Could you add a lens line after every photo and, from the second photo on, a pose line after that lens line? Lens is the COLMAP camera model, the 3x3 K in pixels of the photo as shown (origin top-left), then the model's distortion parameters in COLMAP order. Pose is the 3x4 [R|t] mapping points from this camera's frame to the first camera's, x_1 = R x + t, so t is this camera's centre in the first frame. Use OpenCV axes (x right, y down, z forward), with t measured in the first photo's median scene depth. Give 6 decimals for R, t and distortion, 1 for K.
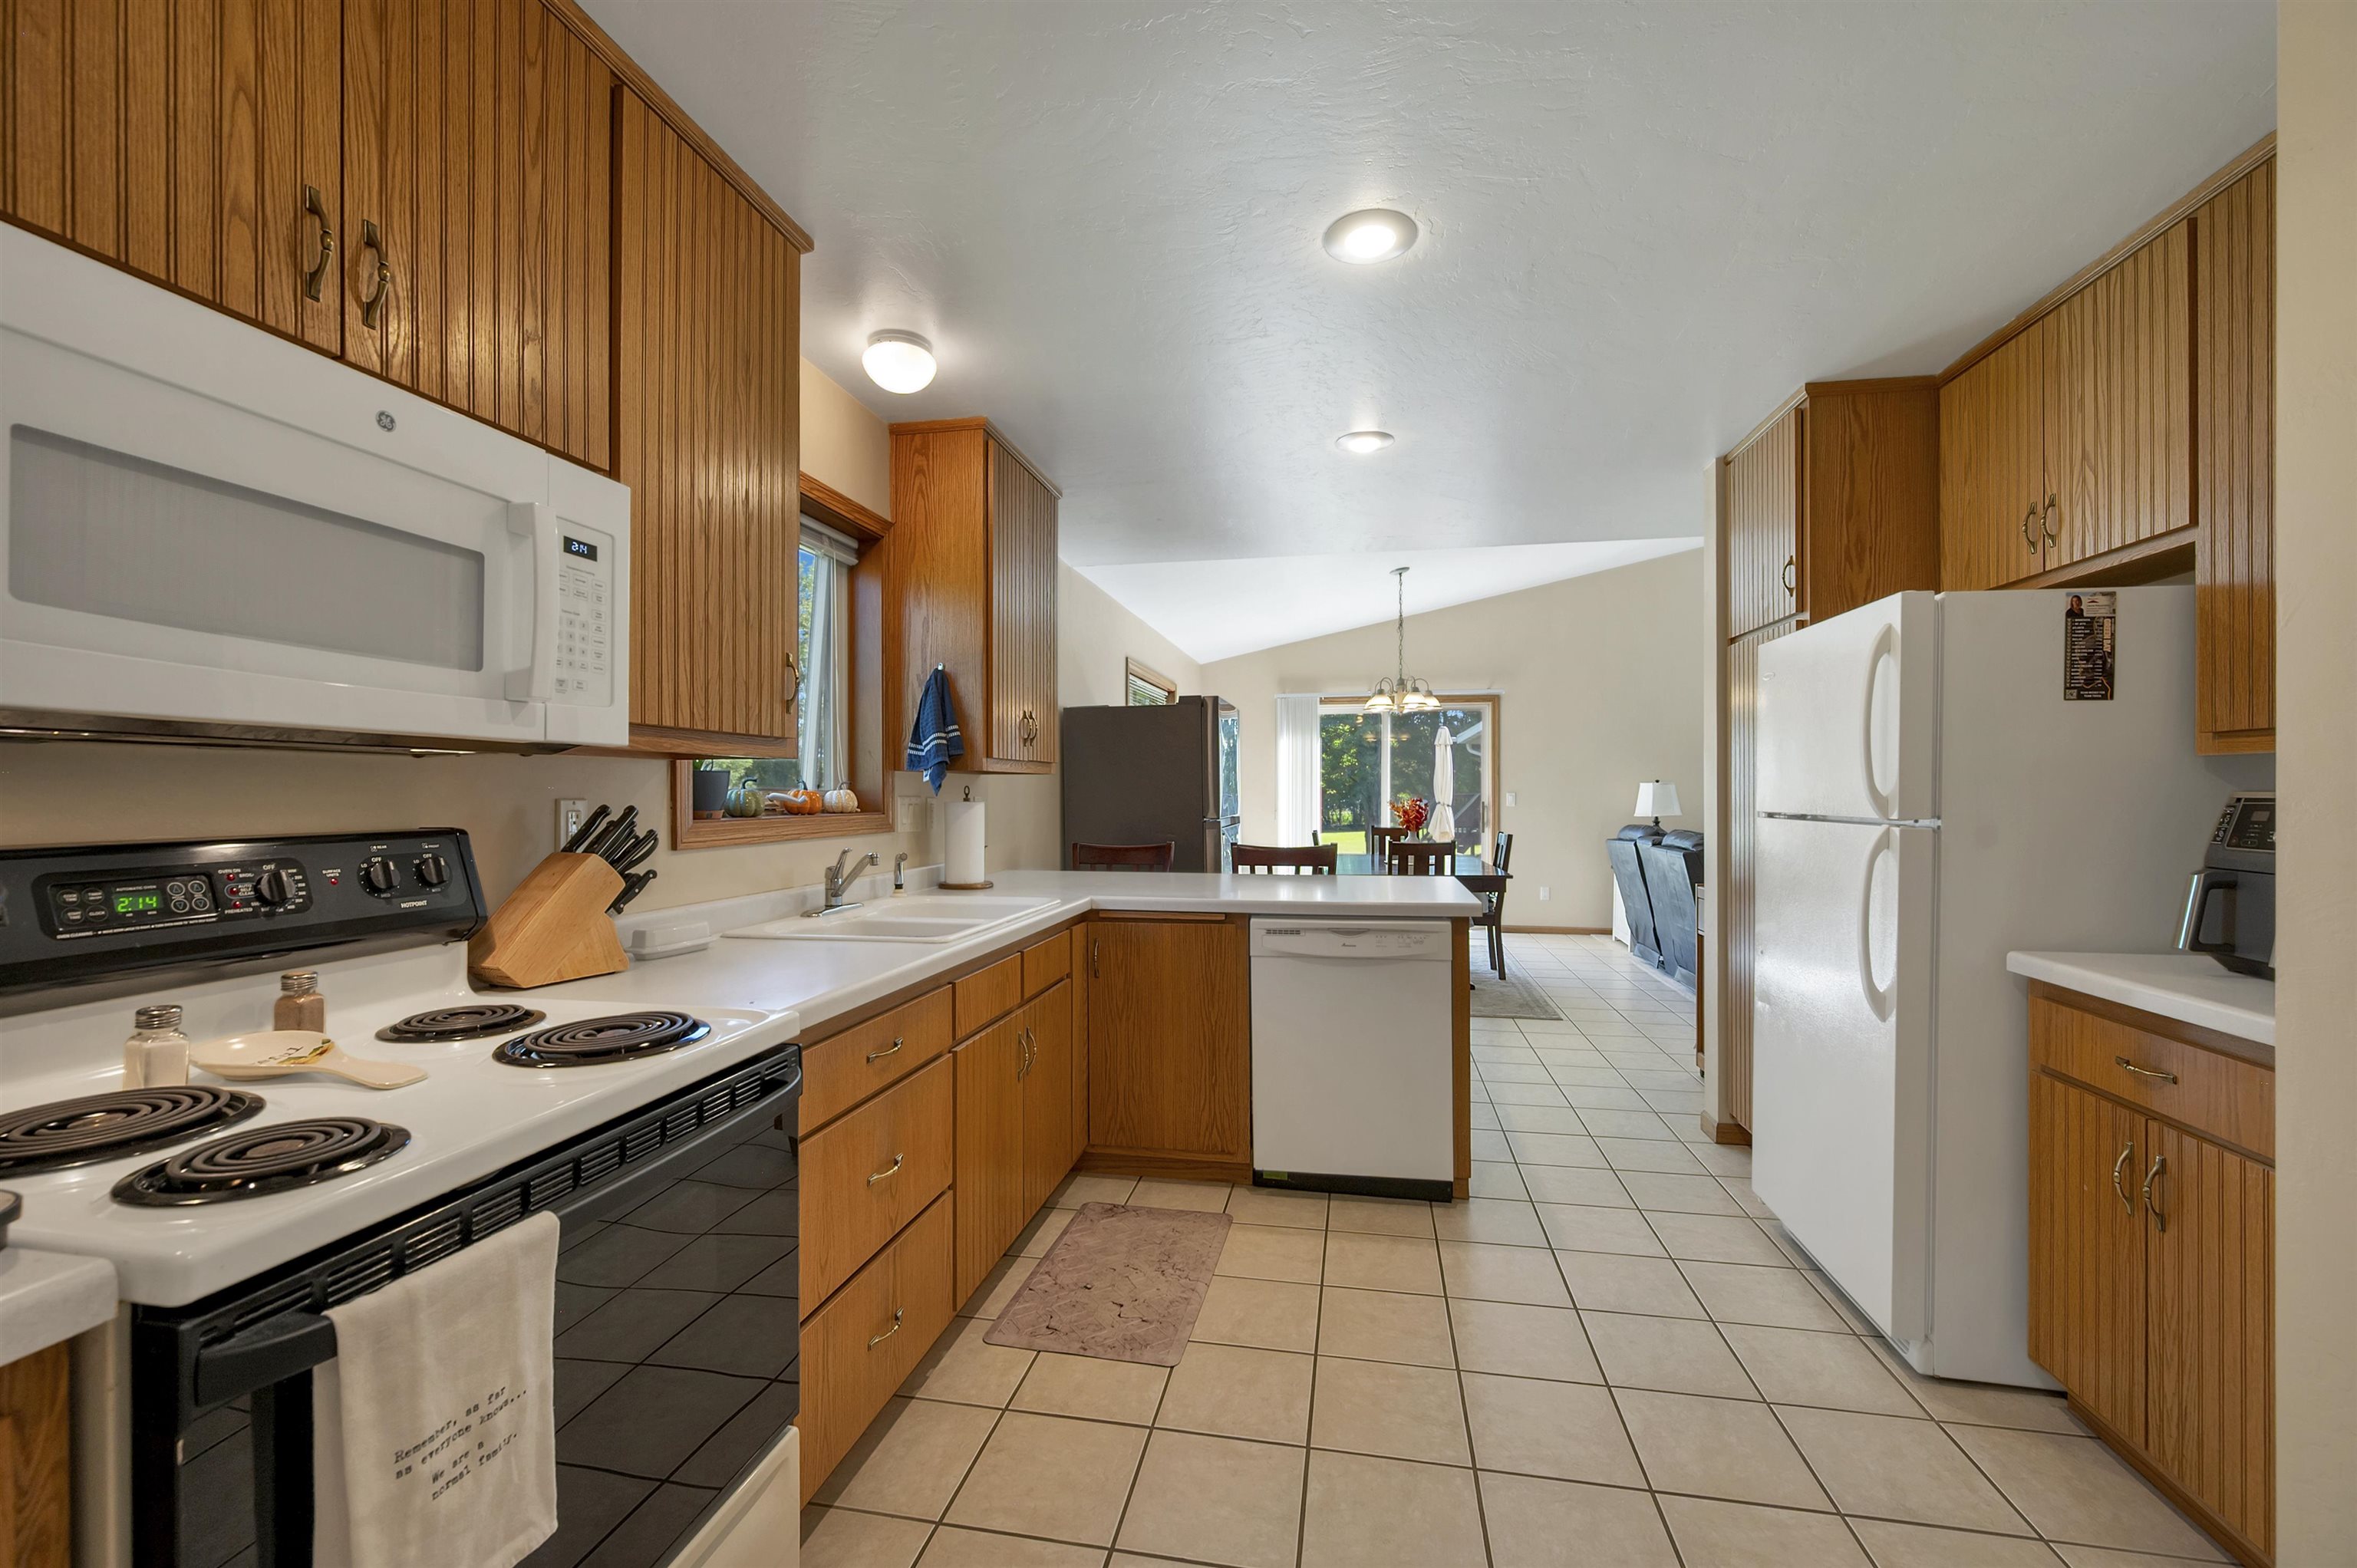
lens RADIAL K [[947.2, 0, 1181.5], [0, 947.2, 792.2], [0, 0, 1]] dist [-0.000870, -0.000402]
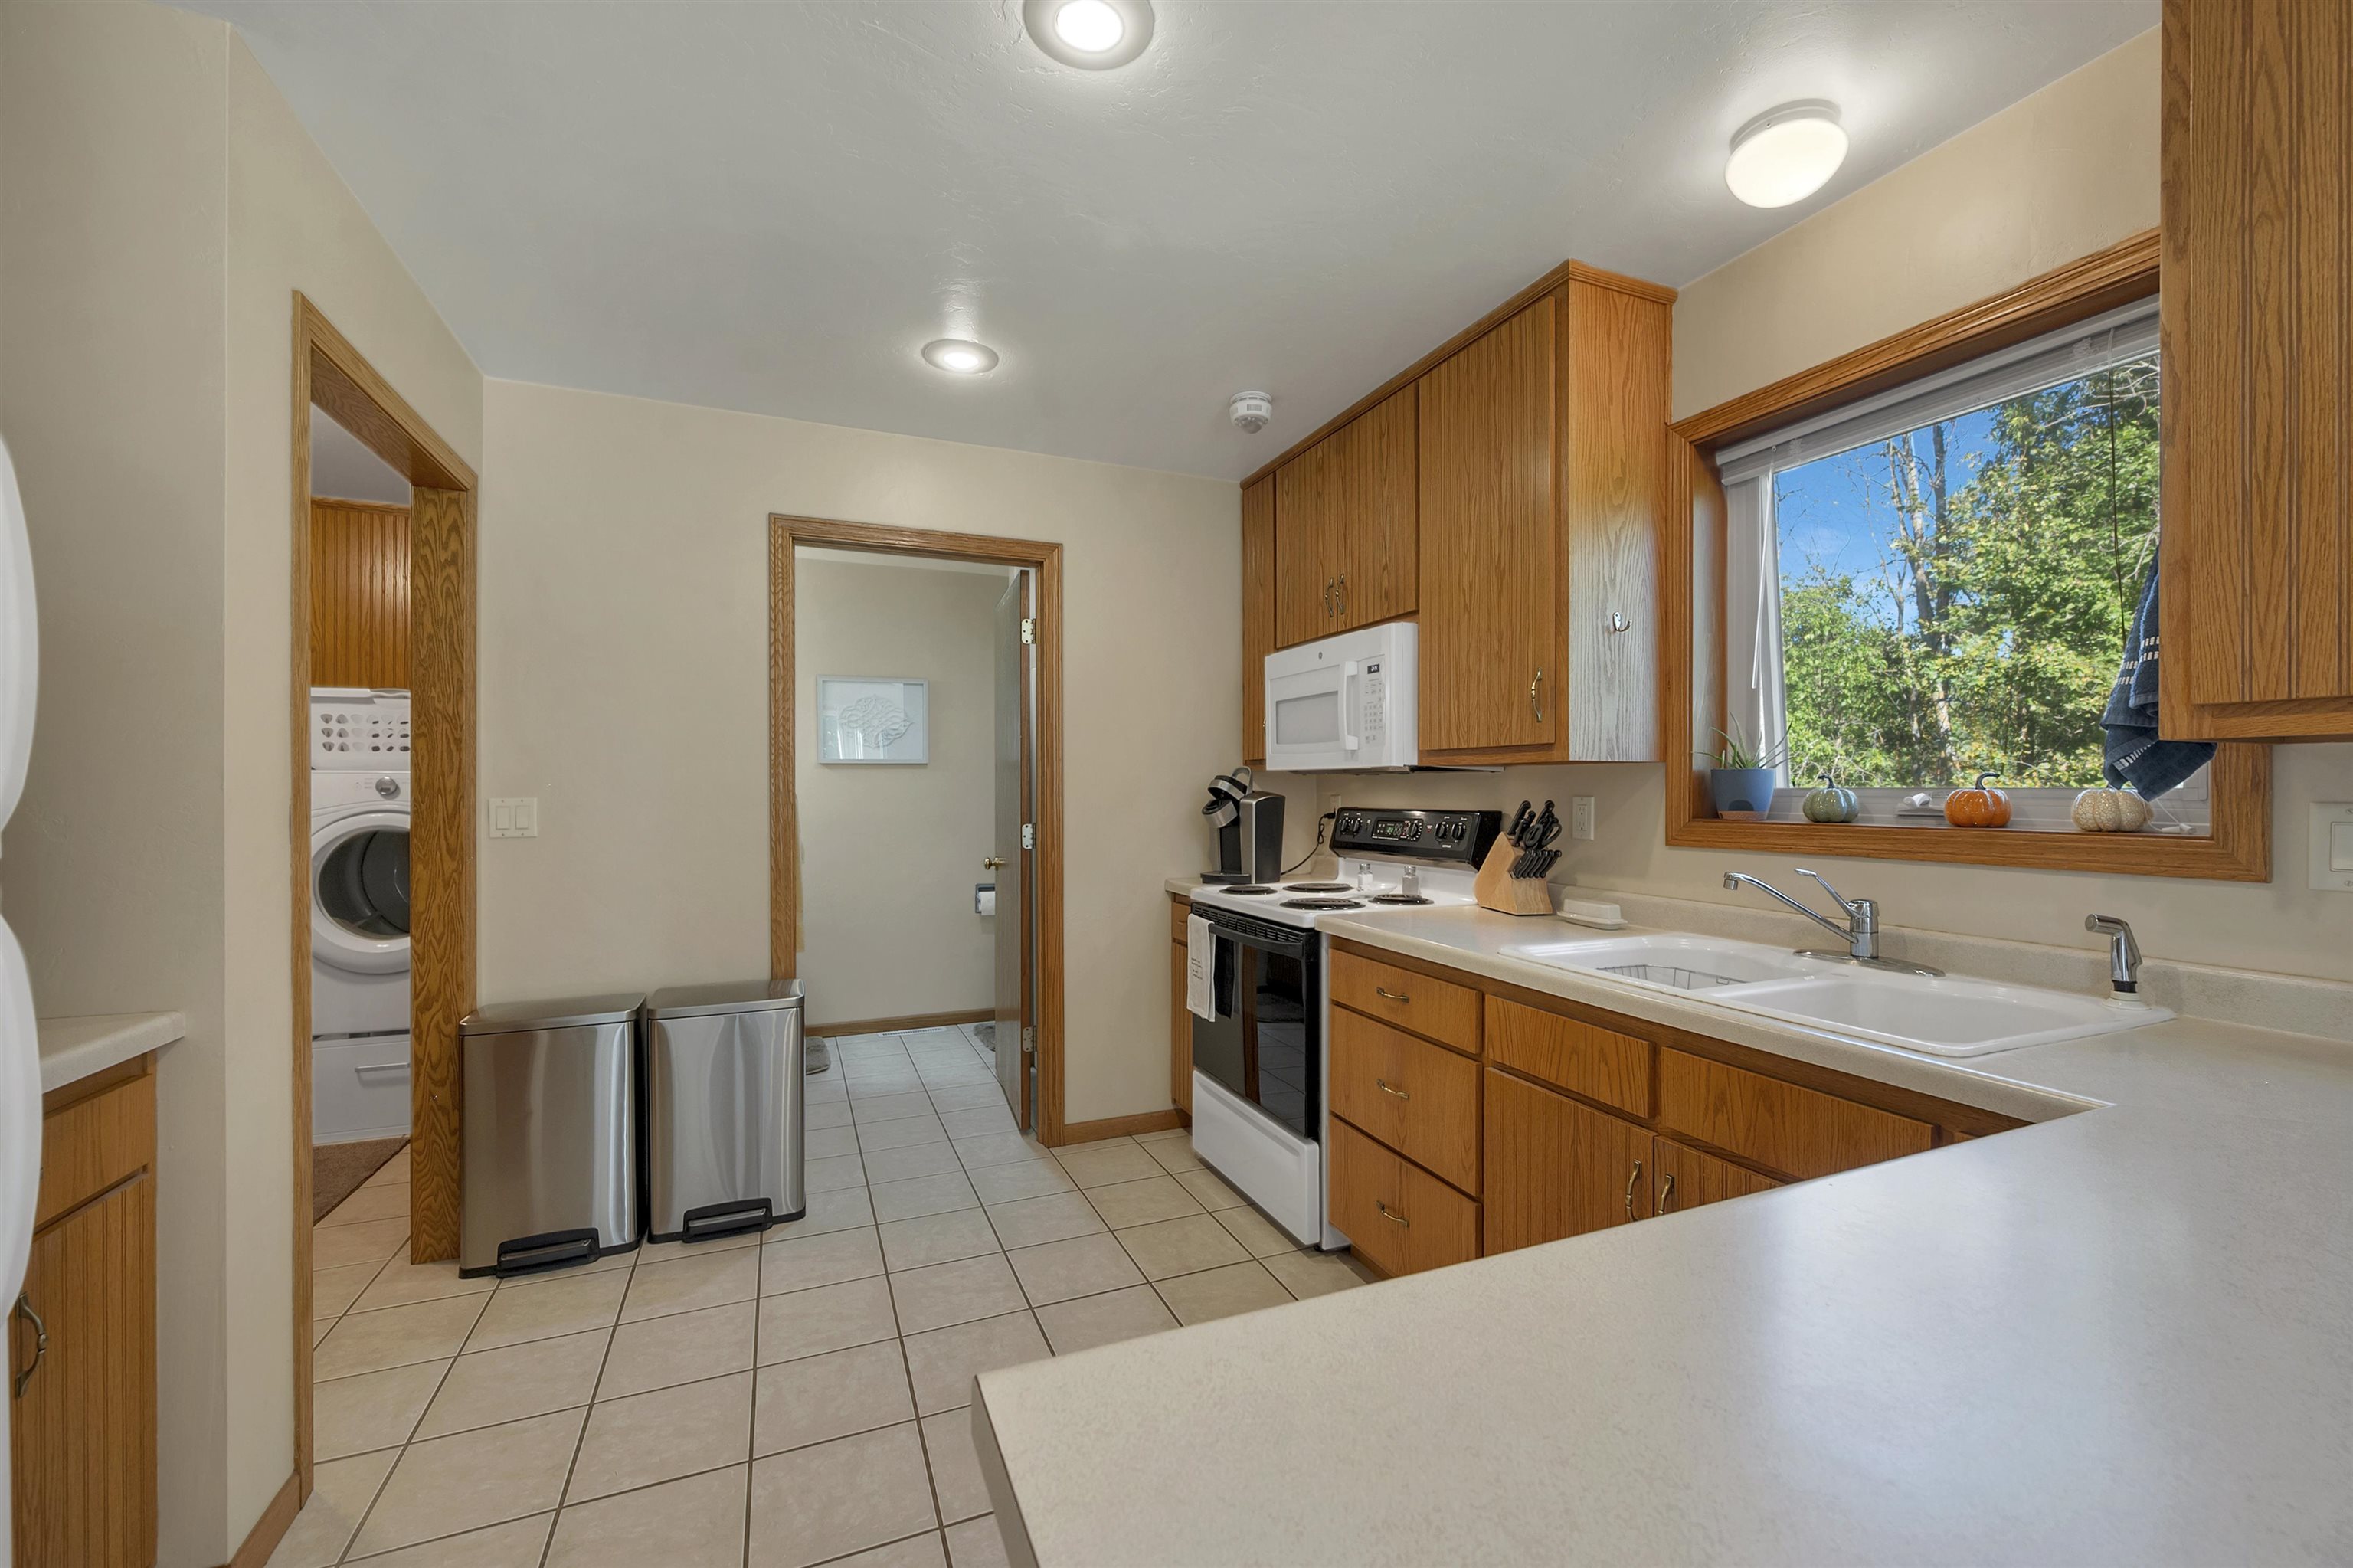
lens RADIAL K [[945.7, 0, 1179.5], [0, 945.7, 792.2], [0, 0, 1]] dist [-0.000870, -0.000402]
pose [[-0.835850, 0.003324, -0.548947, 0.373821], [0.001088, 0.999990, 0.004400, -0.003394], [0.548956, 0.003080, -0.835845, 1.144592]]
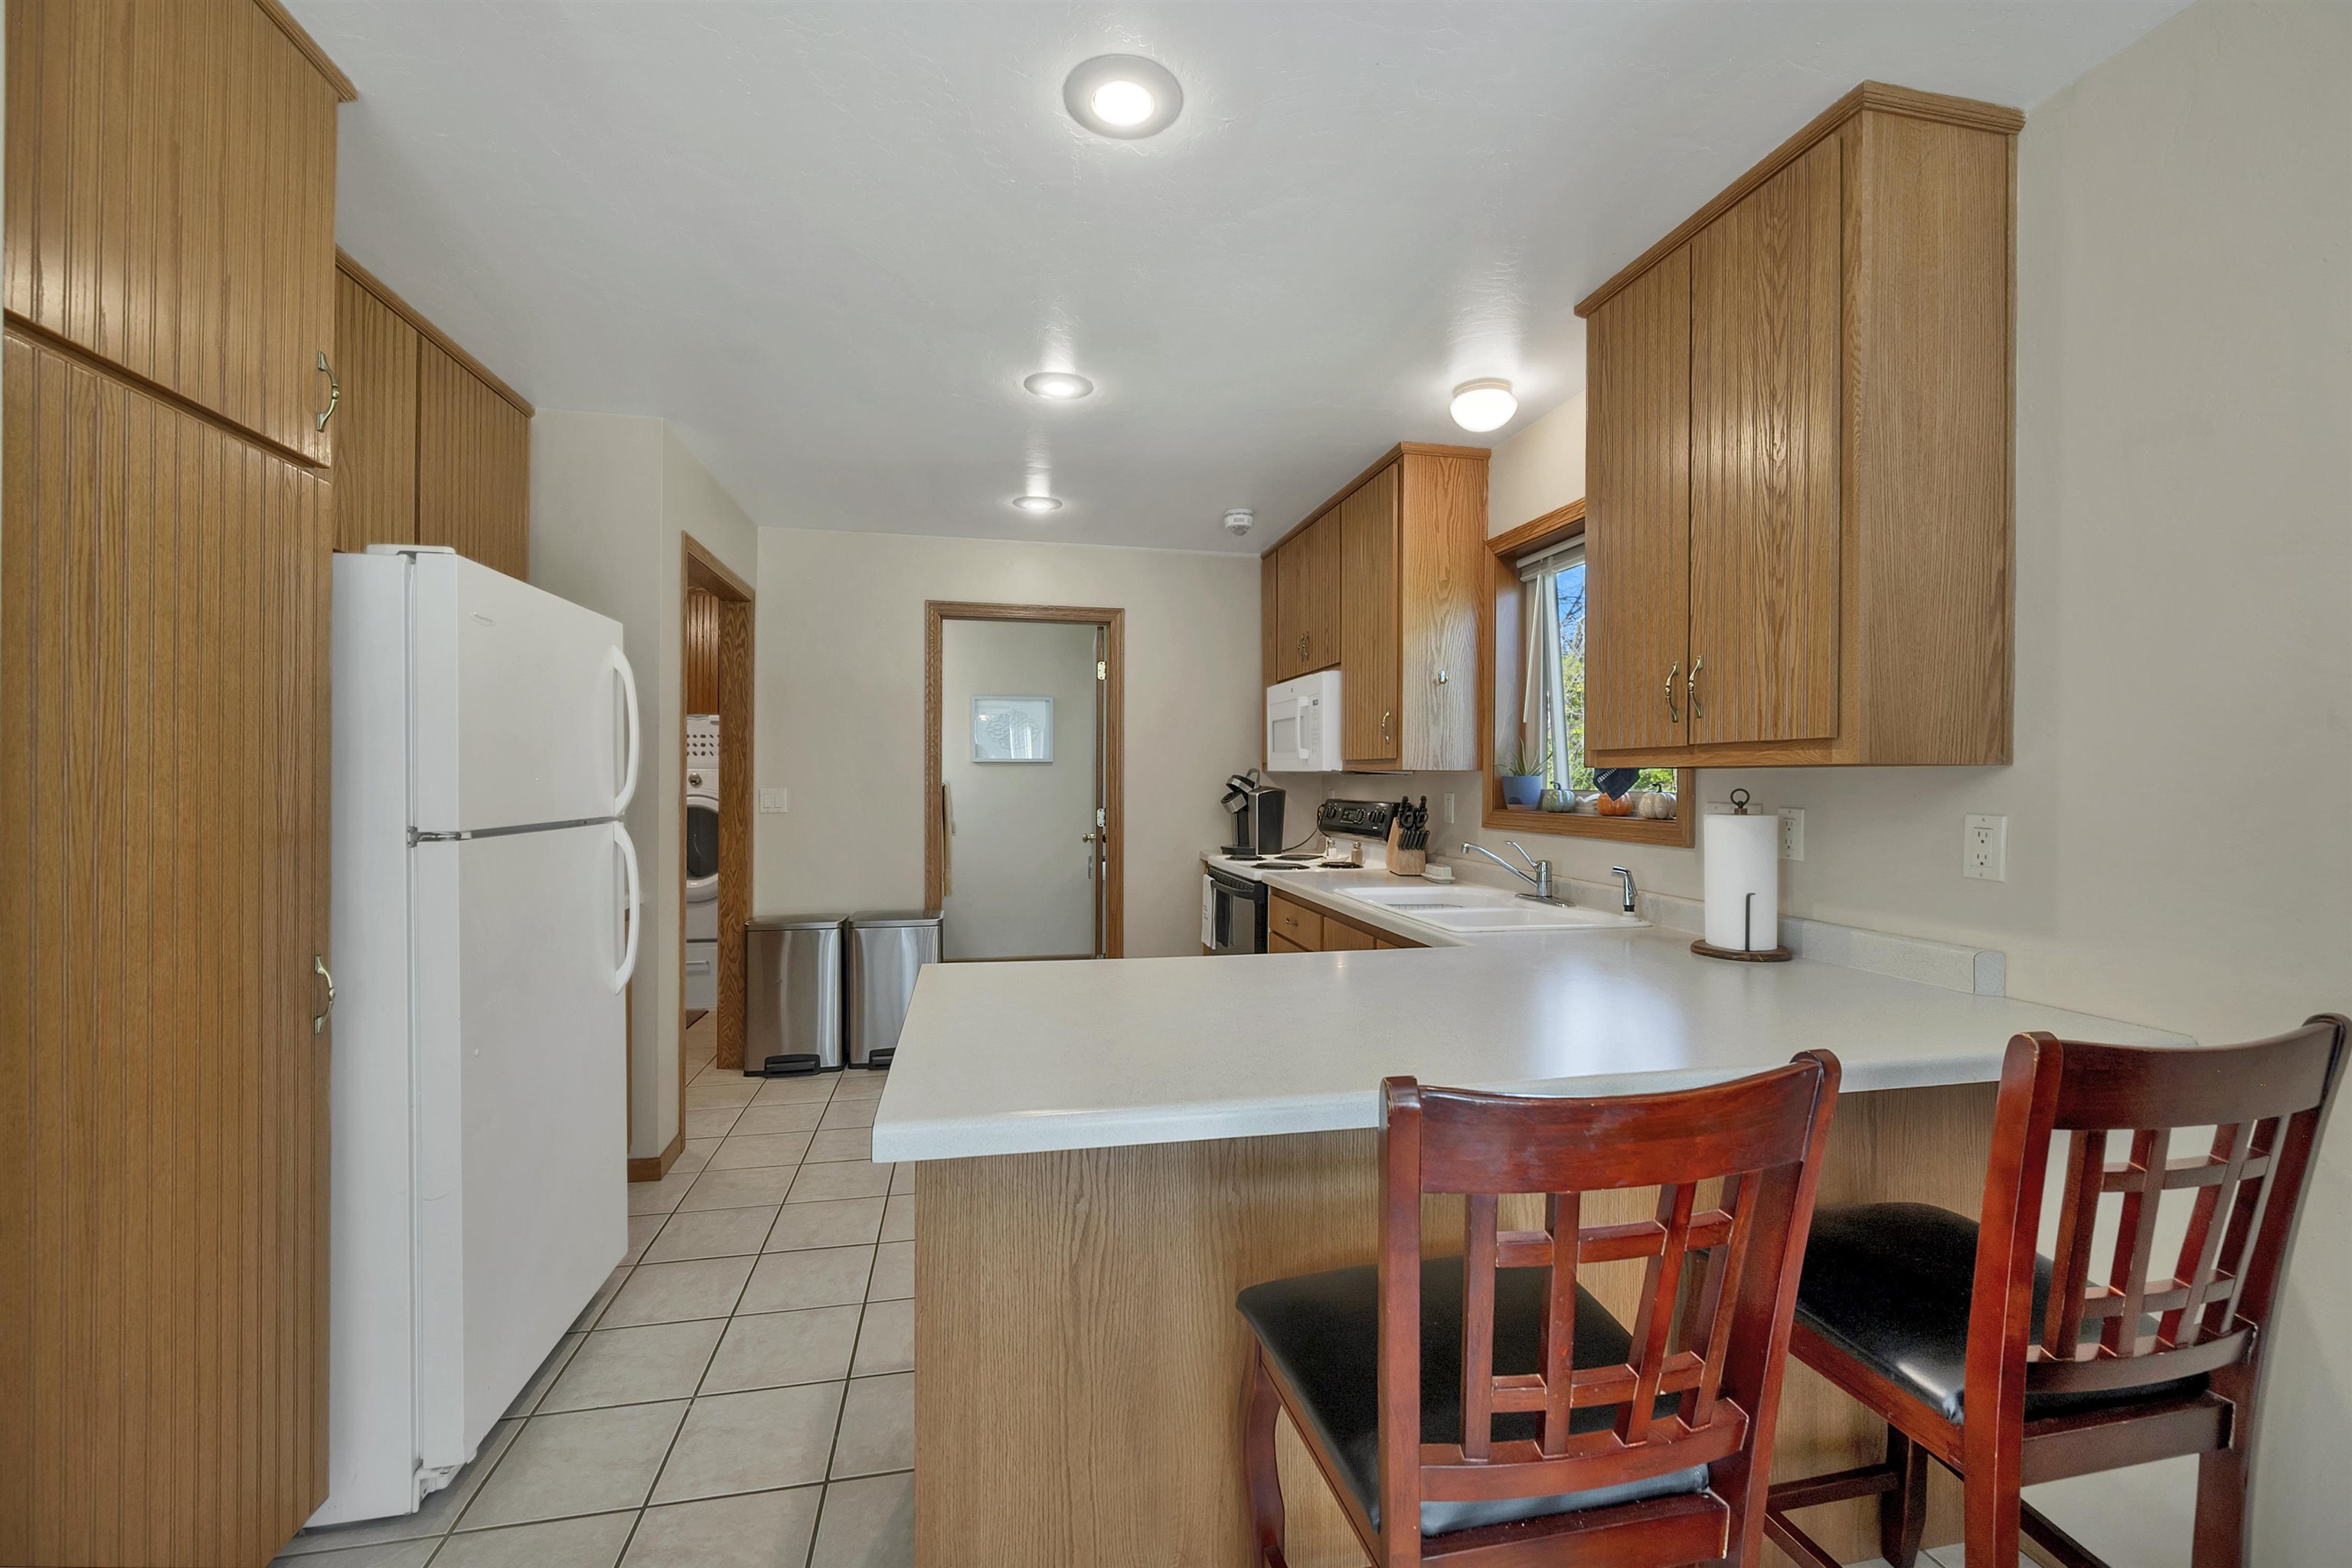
lens RADIAL K [[955.4, 0, 1176.3], [0, 955.4, 779.2], [0, 0, 1]] dist [-0.000062, -0.000081]
pose [[-0.926530, -0.002000, -0.376215, 0.389432], [-0.003575, 0.999988, 0.003489, -0.016539], [0.376204, 0.004578, -0.926526, 1.644650]]
